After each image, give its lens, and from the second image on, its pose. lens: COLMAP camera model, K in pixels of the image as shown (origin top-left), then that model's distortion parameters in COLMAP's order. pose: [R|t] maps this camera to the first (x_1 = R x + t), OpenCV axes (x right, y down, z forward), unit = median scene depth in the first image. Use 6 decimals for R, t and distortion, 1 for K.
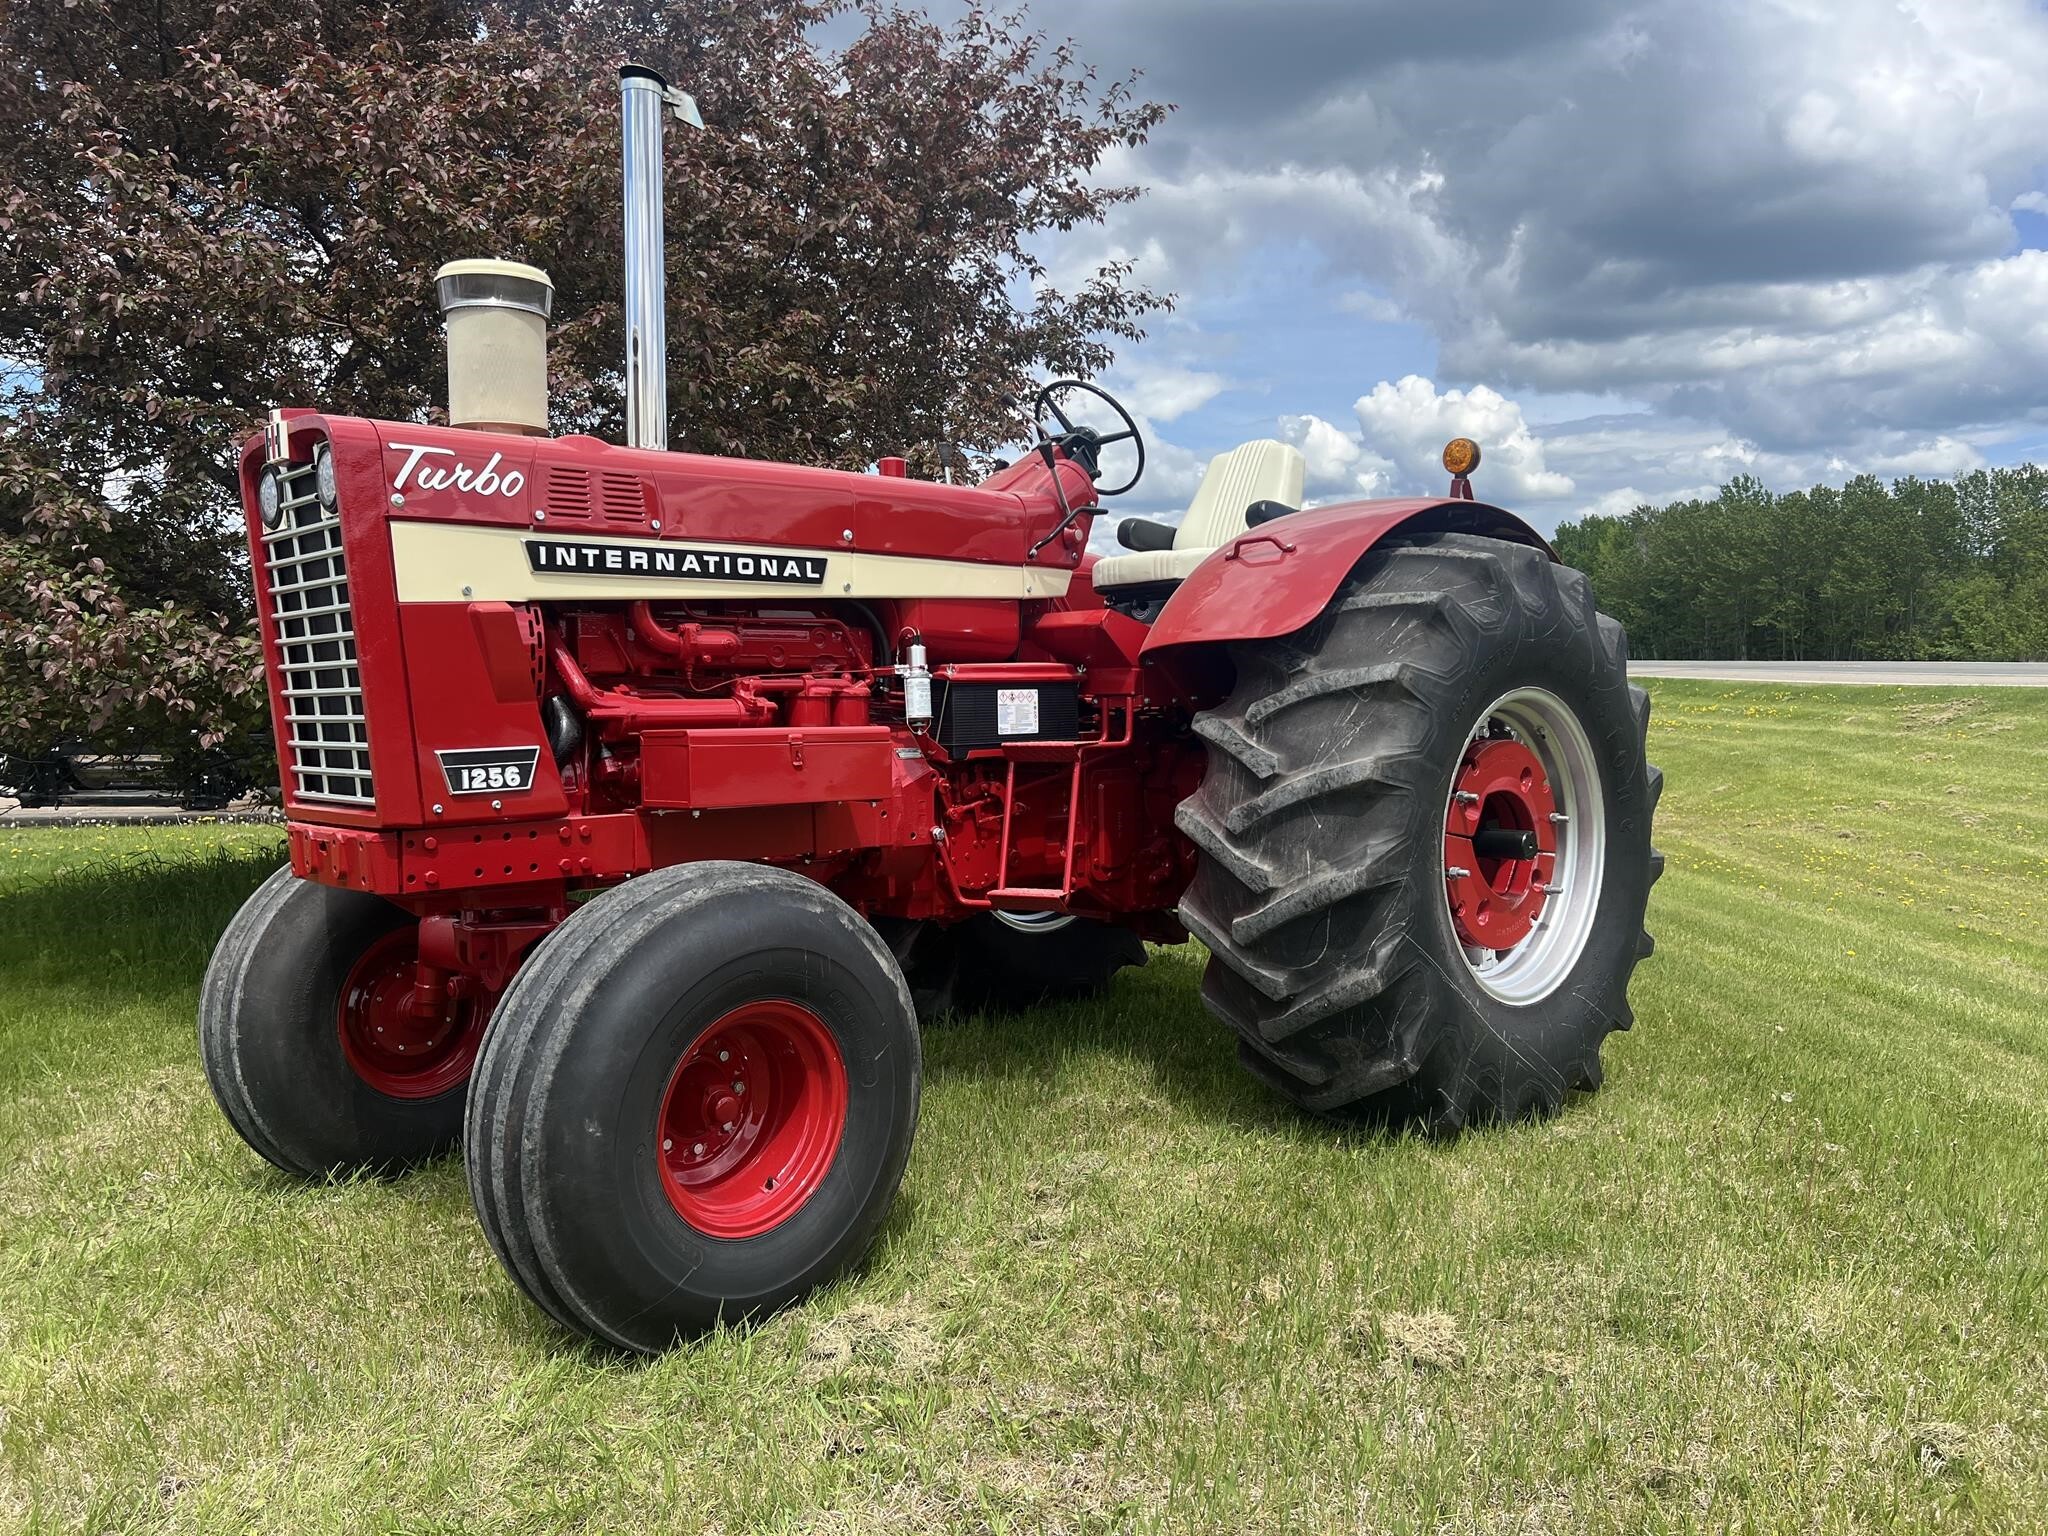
lens RADIAL K [[1518.2, 0, 1022.4], [0, 1518.2, 781.4], [0, 0, 1]] dist [0.054138, -0.058789]
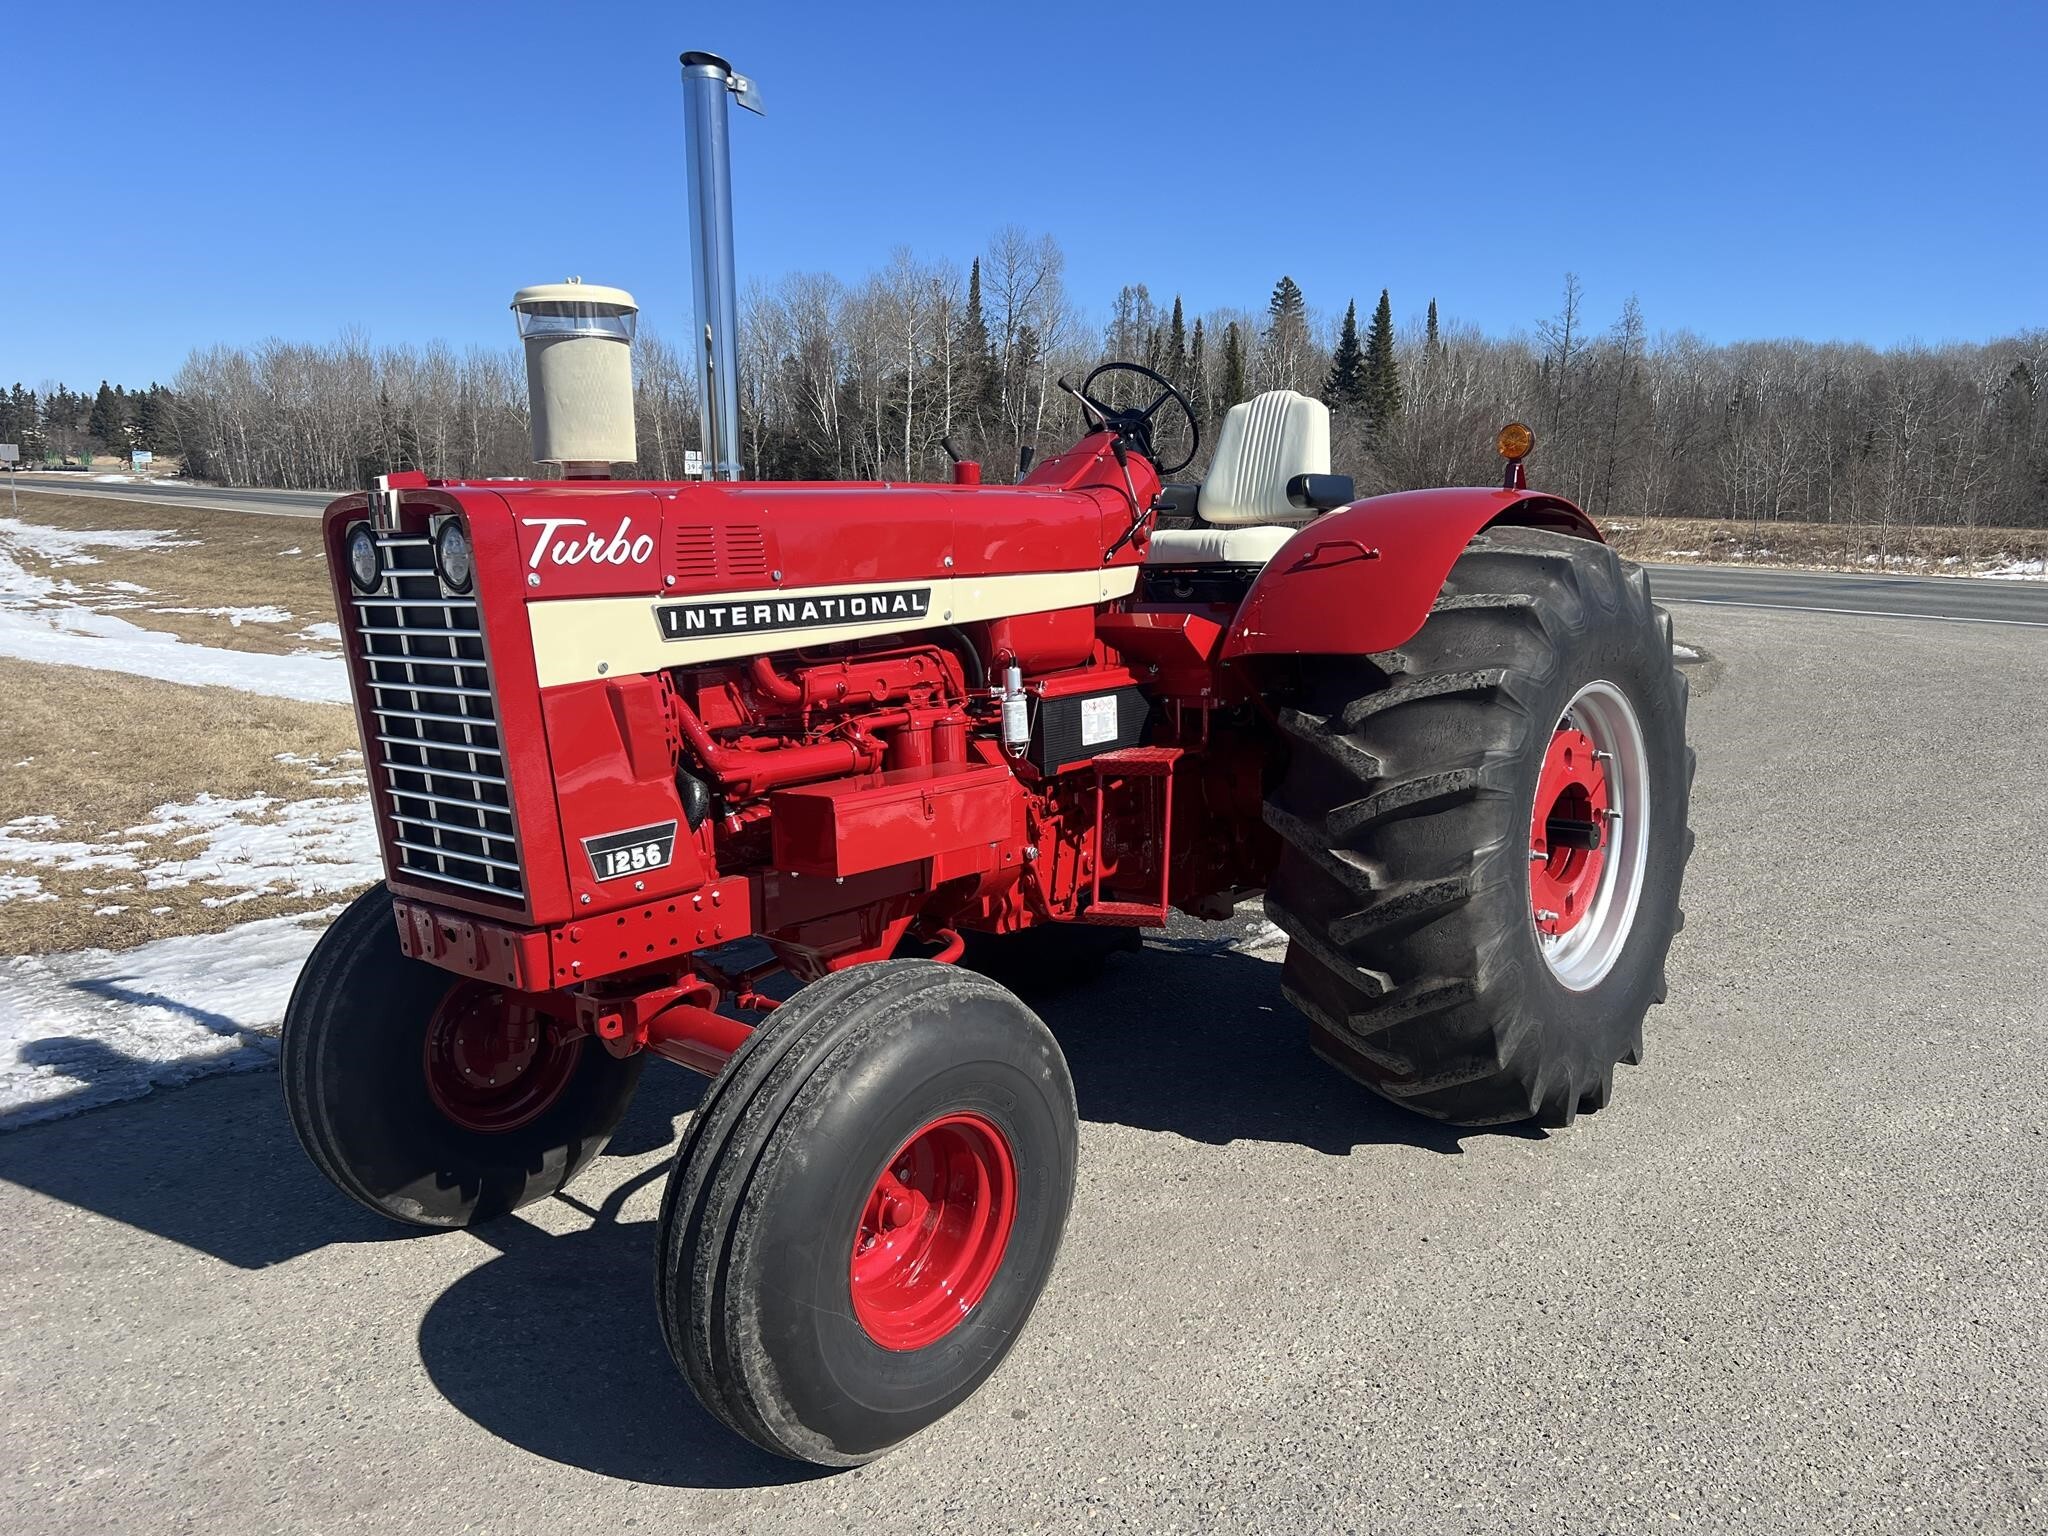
lens RADIAL K [[1518.2, 0, 1040.7], [0, 1518.2, 754.5], [0, 0, 1]] dist [0.054138, -0.058789]
pose [[0.993875, -0.032828, 0.105521, -0.159367], [0.024044, 0.996221, 0.083465, -0.116606], [-0.107862, -0.080416, 0.990908, 0.025294]]
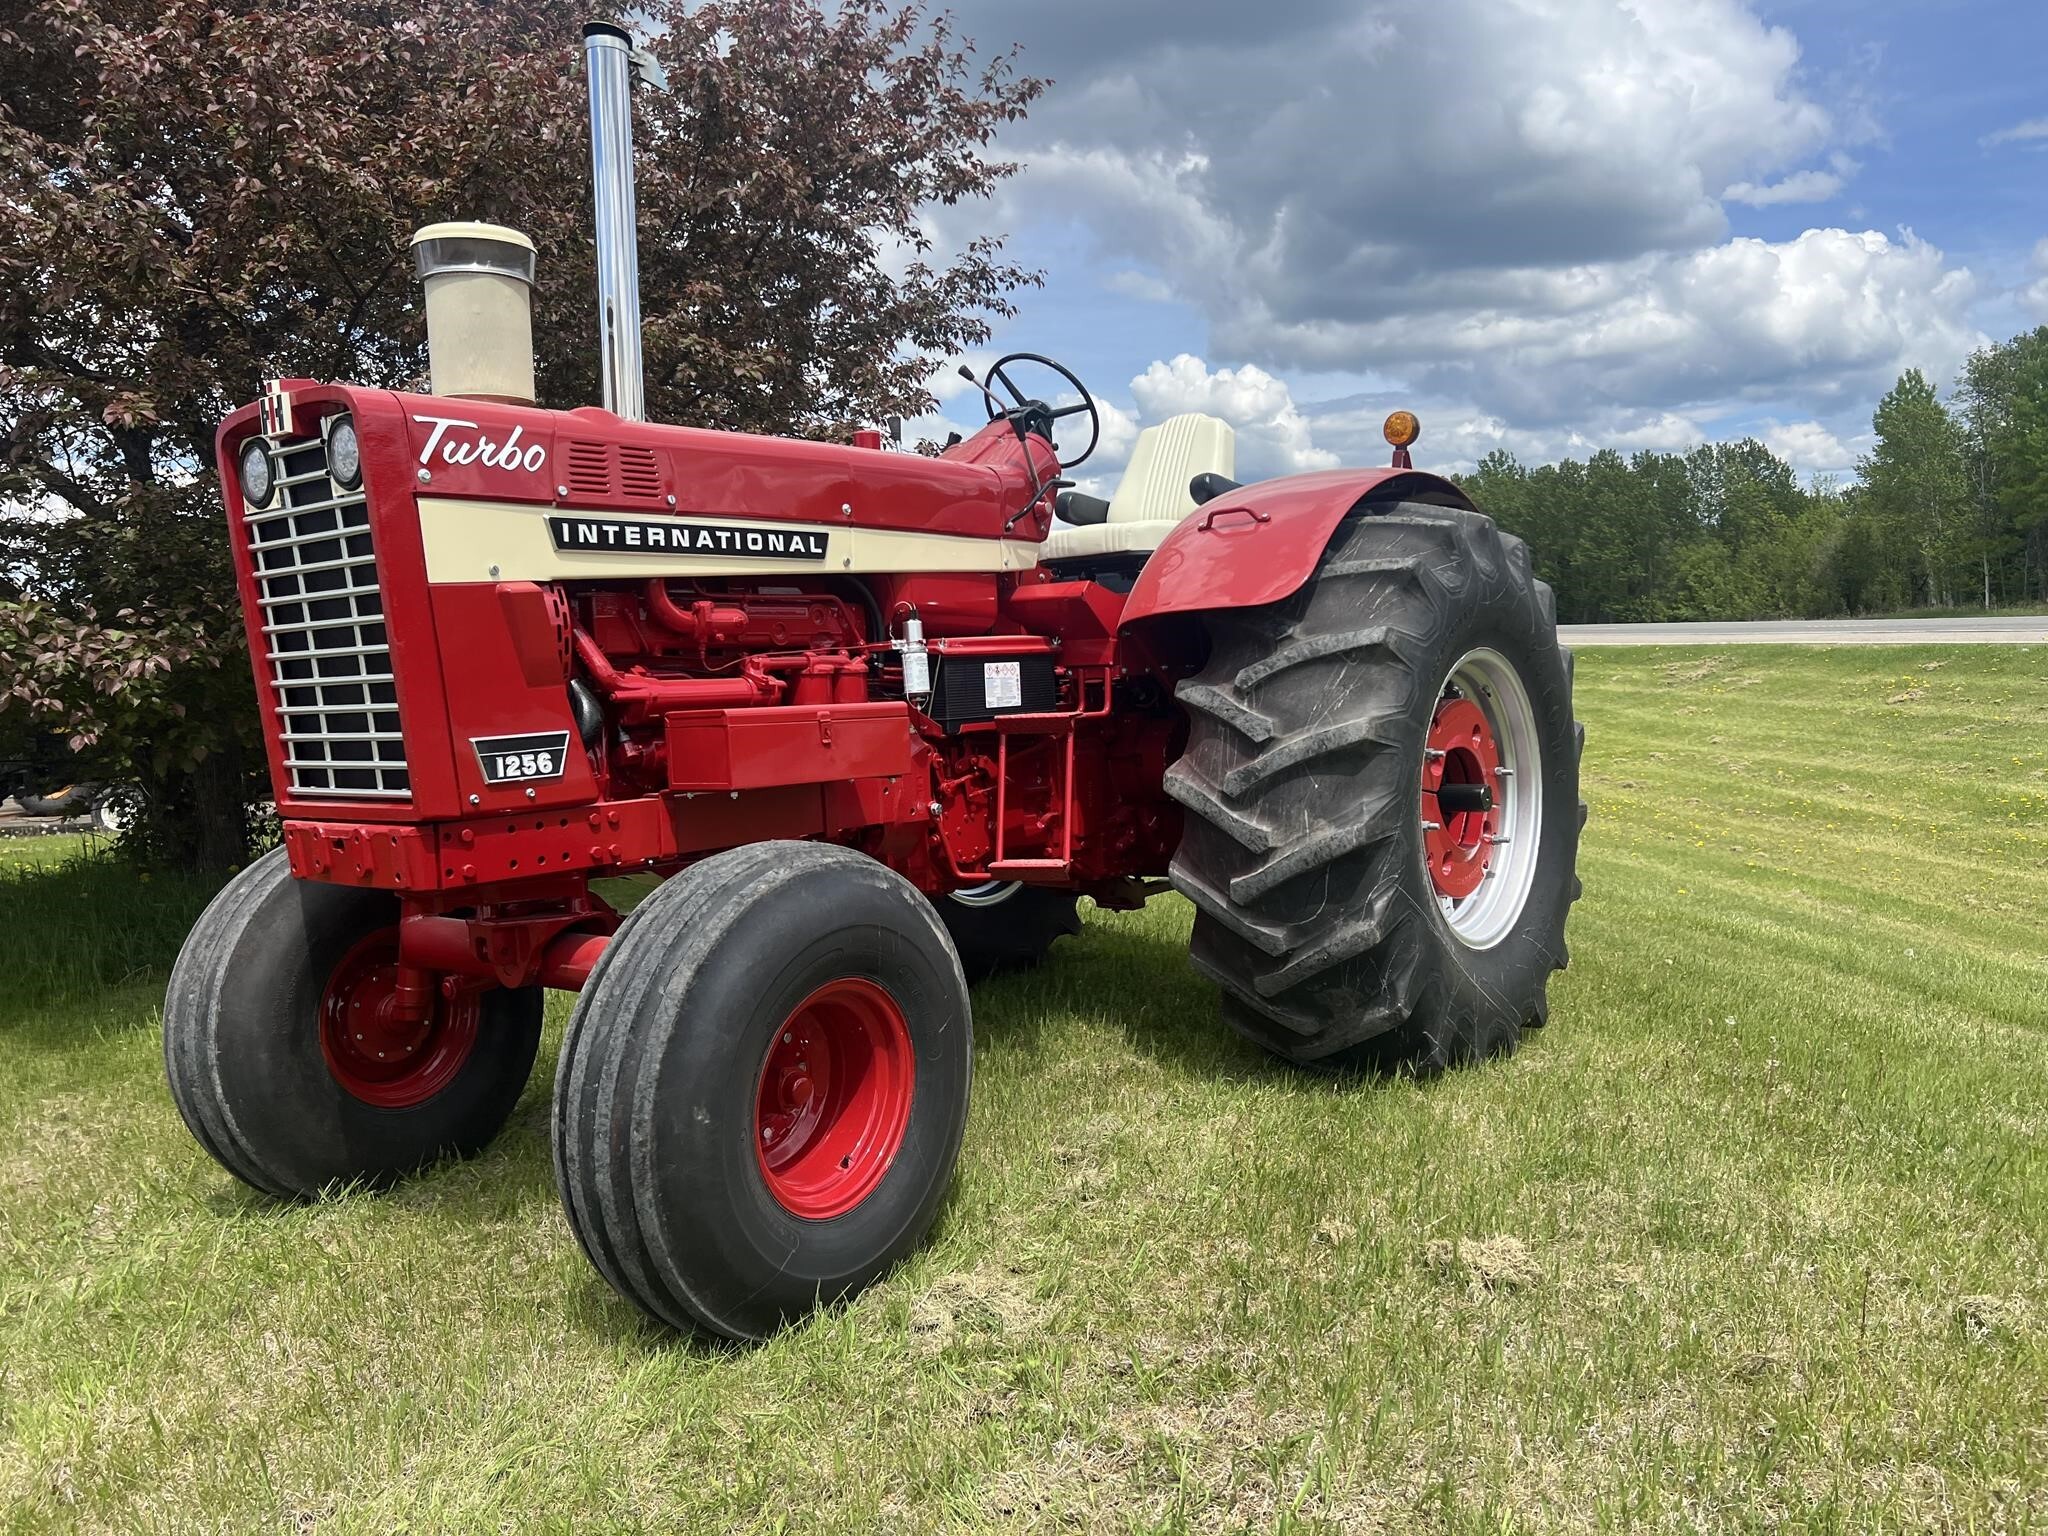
lens RADIAL K [[1518.2, 0, 1037.2], [0, 1518.2, 784.0], [0, 0, 1]] dist [0.054138, -0.058789]
pose [[0.989092, -0.036990, 0.142576, -0.137058], [0.034799, 0.999235, 0.017833, 0.002976], [-0.143127, -0.012677, 0.989623, 0.001727]]
